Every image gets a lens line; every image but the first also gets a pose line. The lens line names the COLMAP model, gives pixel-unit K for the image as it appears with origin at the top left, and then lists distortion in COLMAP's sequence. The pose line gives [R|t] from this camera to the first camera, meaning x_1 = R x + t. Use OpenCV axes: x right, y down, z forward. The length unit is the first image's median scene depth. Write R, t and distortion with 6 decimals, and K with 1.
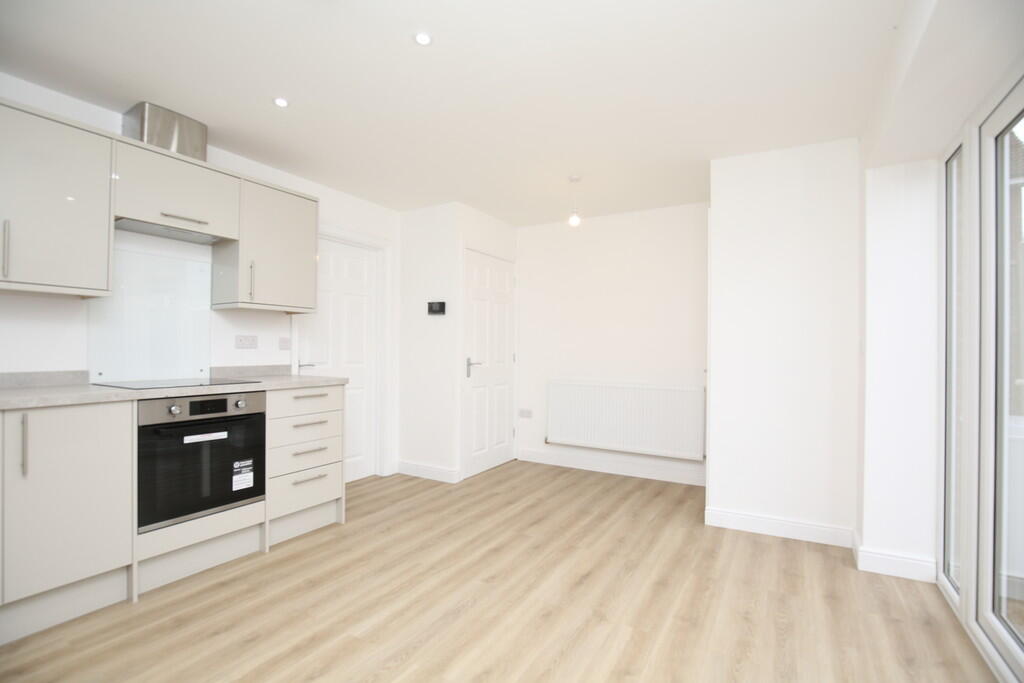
lens RADIAL K [[471.5, 0, 516.0], [0, 471.5, 345.6], [0, 0, 1]] dist [-0.017583, 0.000417]
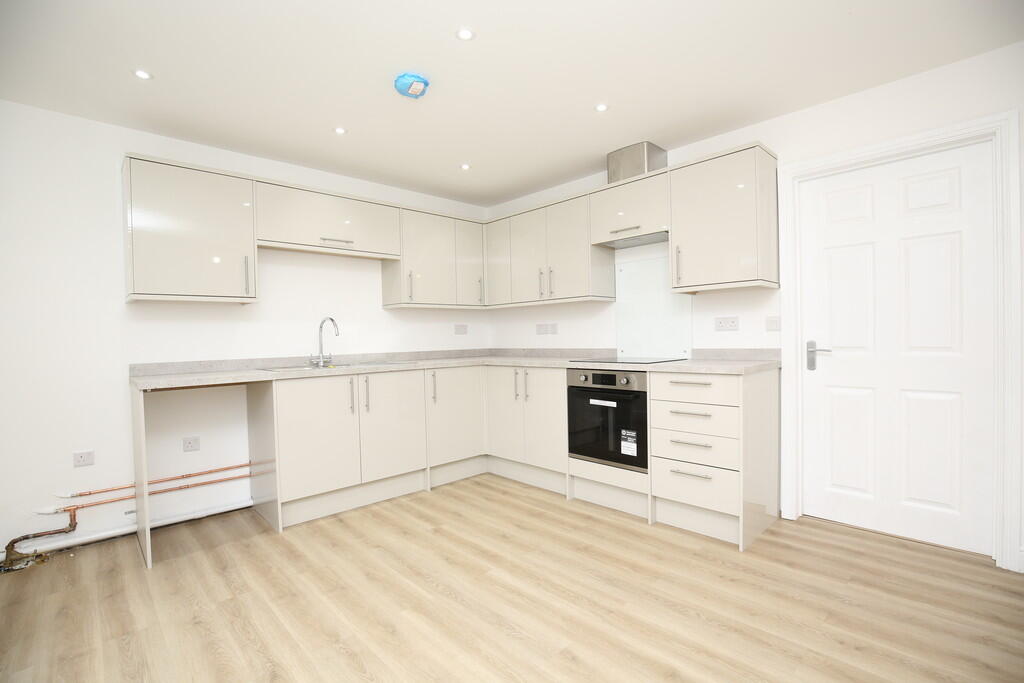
lens RADIAL K [[471.5, 0, 516.0], [0, 471.5, 345.6], [0, 0, 1]] dist [-0.017583, 0.000417]
pose [[-0.269016, 0.015158, -0.963016, 0.601494], [0.028449, 0.999565, 0.007786, 0.021628], [0.962715, -0.025302, -0.269331, 1.061609]]
